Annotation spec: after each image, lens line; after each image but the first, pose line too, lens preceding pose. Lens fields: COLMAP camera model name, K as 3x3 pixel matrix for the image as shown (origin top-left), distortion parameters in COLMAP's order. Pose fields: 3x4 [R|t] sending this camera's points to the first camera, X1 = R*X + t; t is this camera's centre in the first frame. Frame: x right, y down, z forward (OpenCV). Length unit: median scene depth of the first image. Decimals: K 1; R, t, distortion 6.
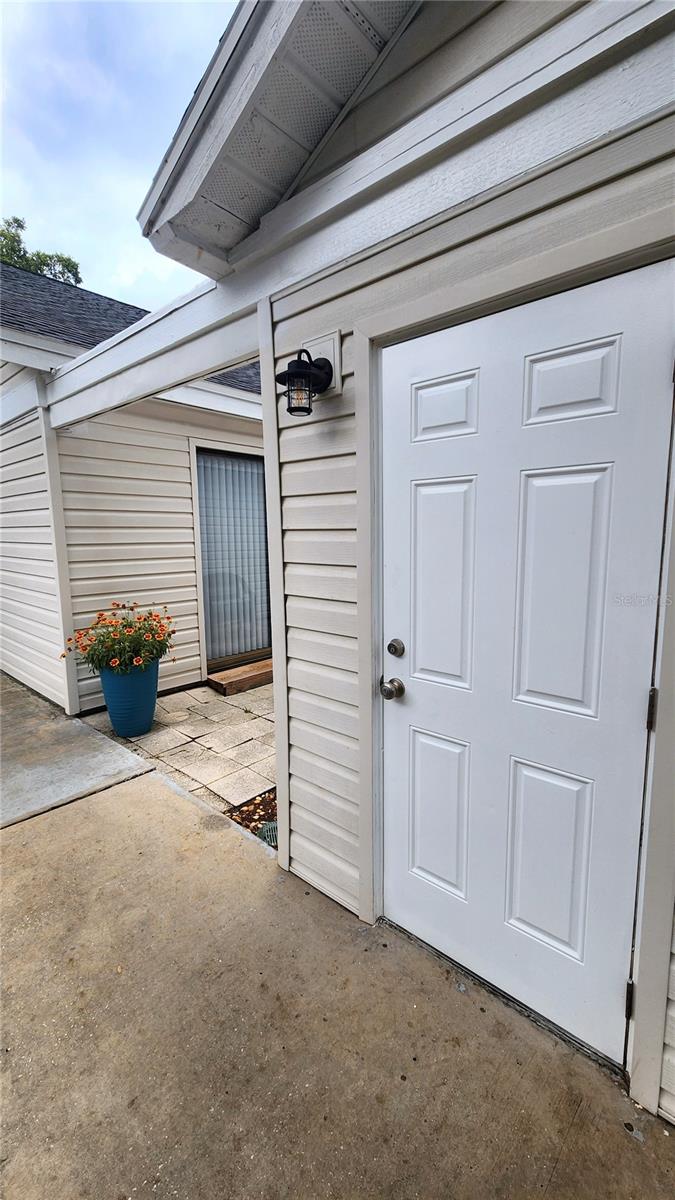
lens RADIAL K [[492.7, 0, 332.5], [0, 492.7, 602.4], [0, 0, 1]] dist [0.000111, -0.000267]
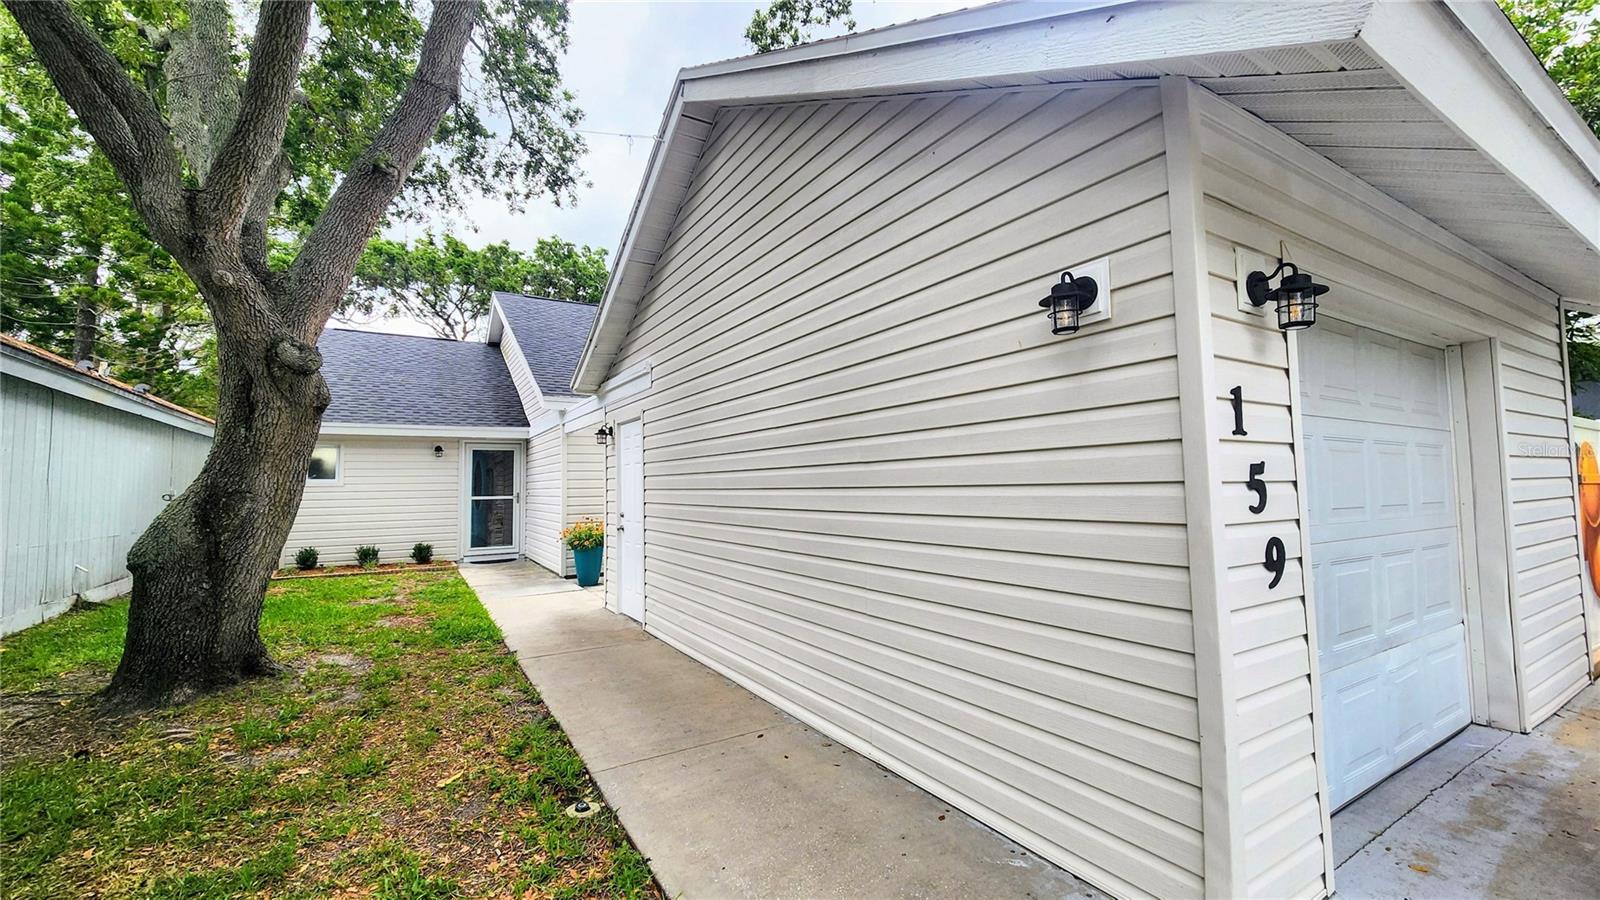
lens RADIAL K [[639.3, 0, 800.0], [0, 639.3, 450.0], [0, 0, 1]] dist [0.000863, -0.000235]
pose [[0.958850, -0.023389, -0.282949, 1.105063], [-0.033084, 0.980607, -0.193174, 0.201431], [0.281980, 0.194586, 0.939480, -1.207875]]
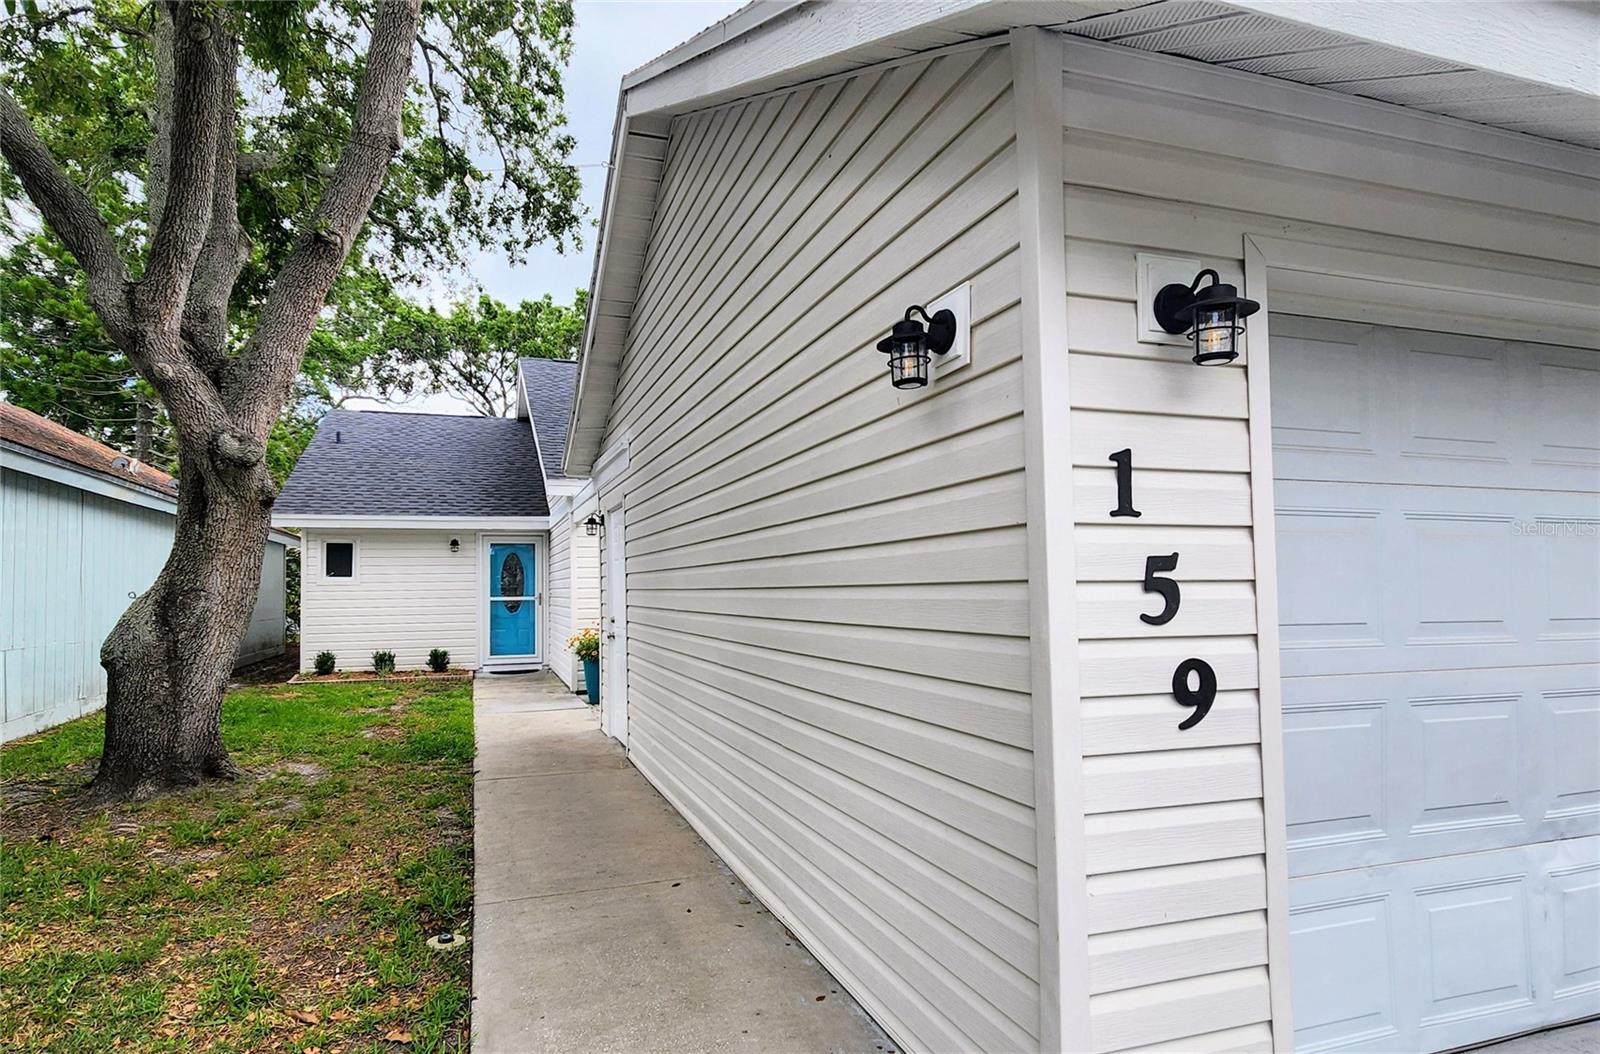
lens RADIAL K [[824.0, 0, 725.6], [0, 824.0, 564.8], [0, 0, 1]] dist [0.001479, 0.001007]
pose [[0.855633, -0.017707, -0.517280, 1.361393], [-0.070553, 0.986096, -0.150456, 0.194719], [0.512752, 0.165231, 0.842487, -1.143264]]
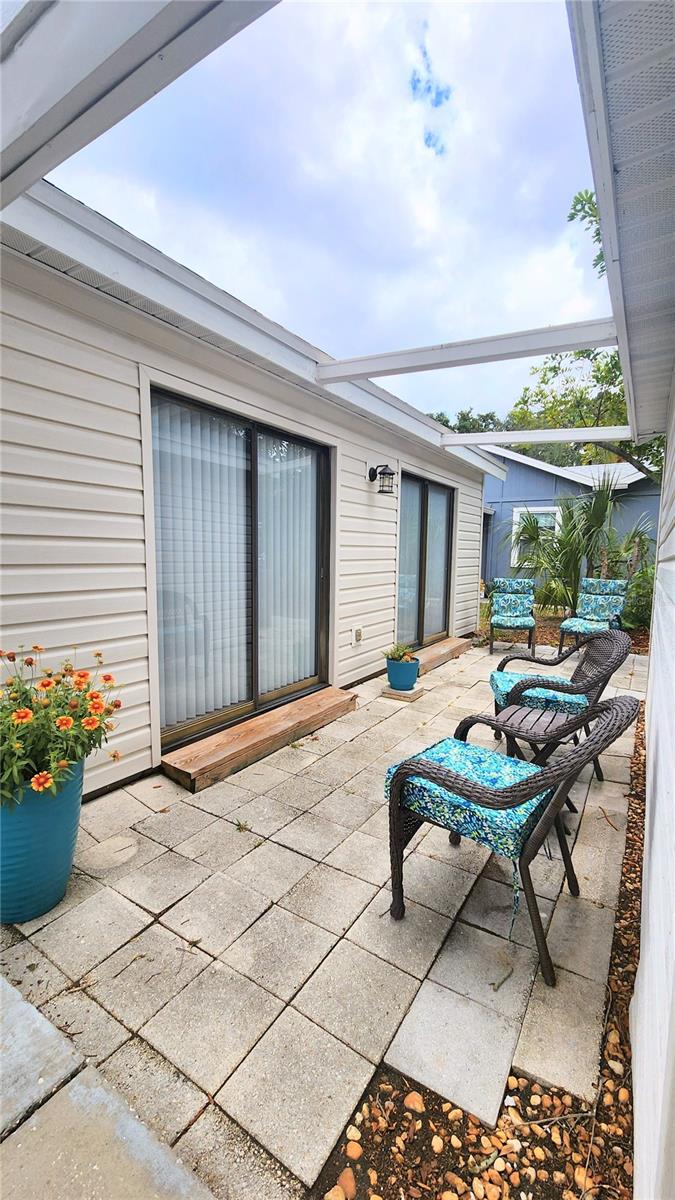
lens RADIAL K [[491.7, 0, 337.8], [0, 491.7, 605.8], [0, 0, 1]] dist [0.010681, -0.004821]
pose [[0.985103, 0.004313, 0.171913, -0.184813], [0.001404, 0.999450, -0.033120, -0.025999], [-0.171961, 0.032868, 0.984555, 0.450165]]
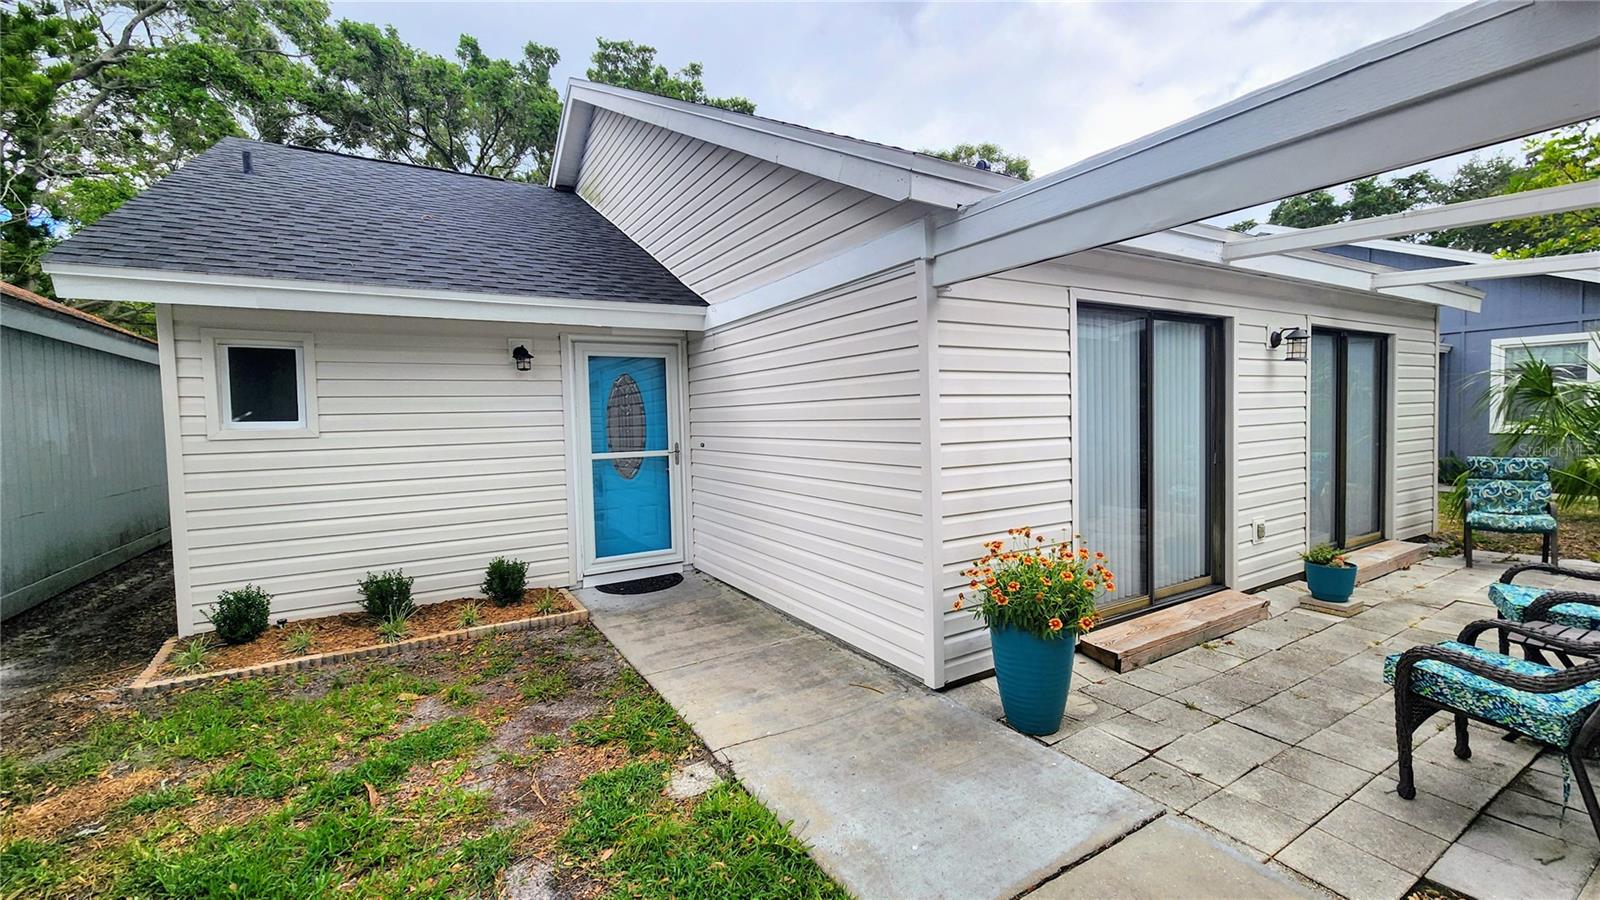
lens RADIAL K [[648.7, 0, 806.2], [0, 648.7, 445.0], [0, 0, 1]] dist [0.010723, -0.004242]
pose [[0.958554, -0.004114, -0.284880, -0.459429], [-0.023074, 0.995490, -0.092017, -0.024991], [0.283974, 0.094777, 0.954136, 0.047682]]
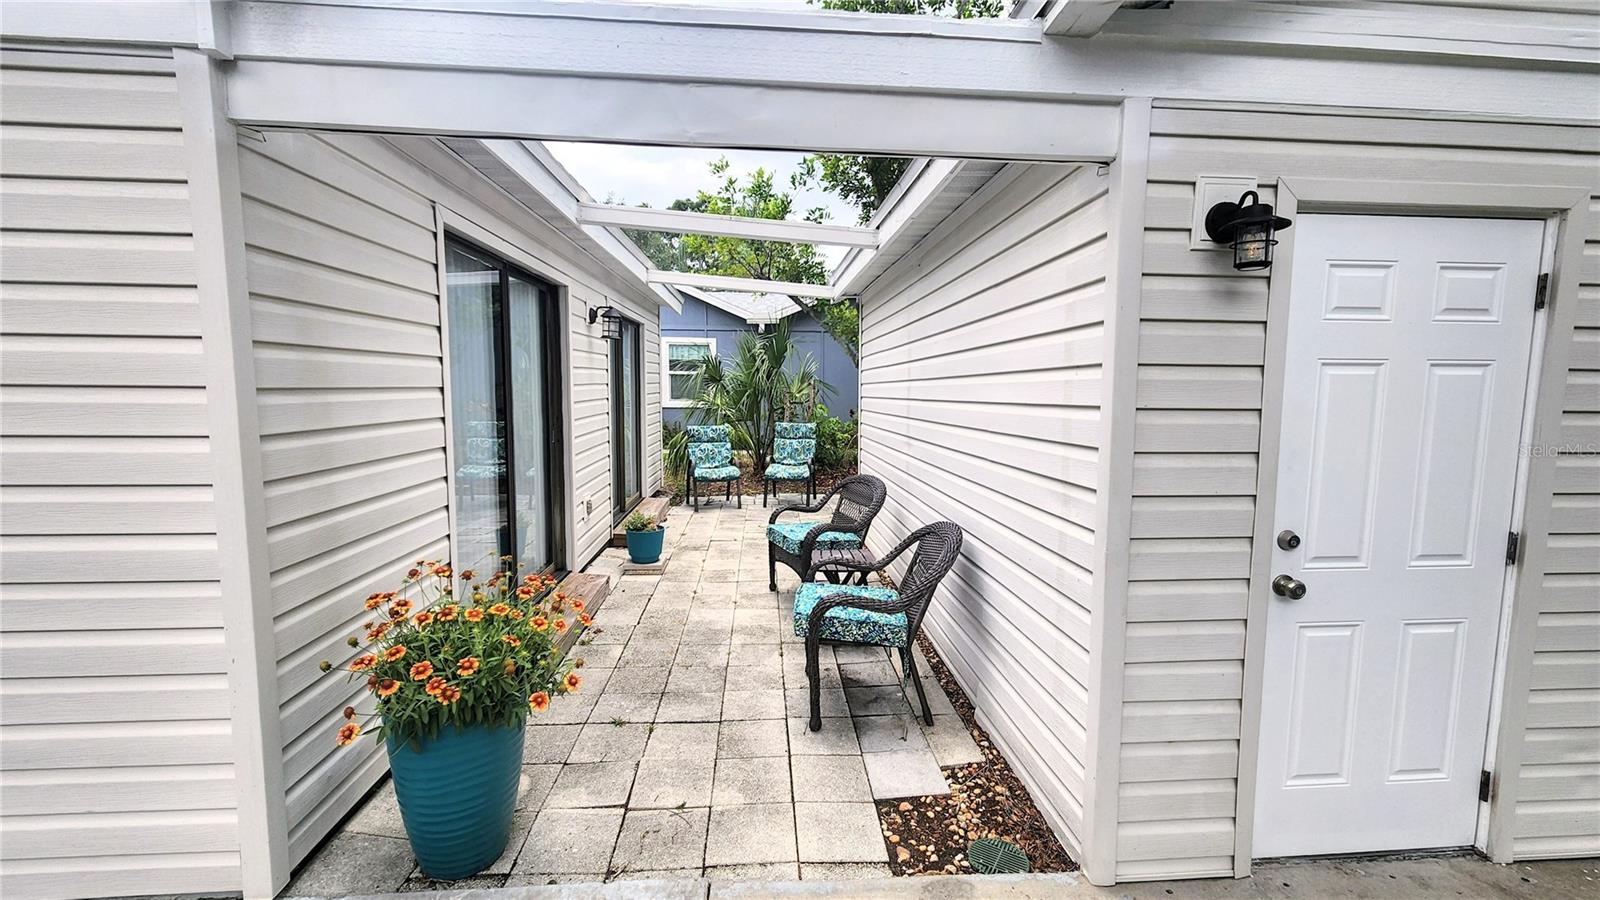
lens RADIAL K [[657.0, 0, 808.1], [0, 657.0, 445.2], [0, 0, 1]] dist [0.000111, -0.000267]
pose [[0.687810, -0.055437, 0.723771, -0.616187], [0.091307, 0.995767, -0.010499, -0.068574], [-0.720126, 0.073306, 0.689960, 0.364964]]
